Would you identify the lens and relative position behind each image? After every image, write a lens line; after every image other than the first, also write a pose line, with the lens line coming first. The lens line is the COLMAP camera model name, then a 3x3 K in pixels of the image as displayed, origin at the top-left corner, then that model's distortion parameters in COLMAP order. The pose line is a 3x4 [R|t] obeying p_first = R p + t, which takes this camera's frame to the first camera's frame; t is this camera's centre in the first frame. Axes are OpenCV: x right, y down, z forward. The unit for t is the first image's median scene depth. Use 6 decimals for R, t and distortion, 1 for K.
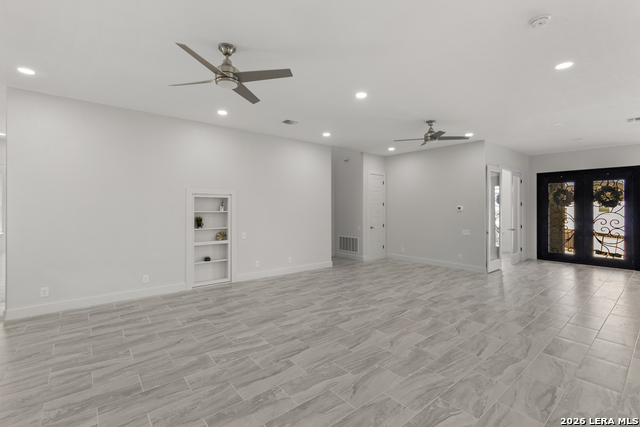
lens RADIAL K [[288.6, 0, 314.7], [0, 288.6, 209.7], [0, 0, 1]] dist [-0.002001, 0.001012]
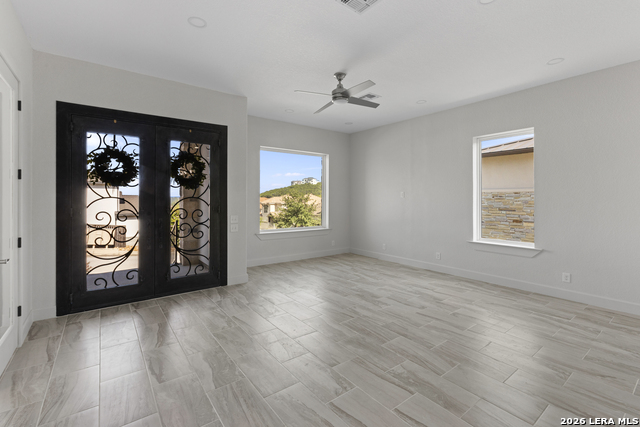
lens RADIAL K [[288.6, 0, 320.5], [0, 288.6, 199.7], [0, 0, 1]] dist [-0.002001, 0.001012]
pose [[0.013222, -0.008200, 0.999879, 0.597881], [-0.000888, 0.999966, 0.008213, 0.011749], [-0.999912, -0.000997, 0.013214, 1.001891]]
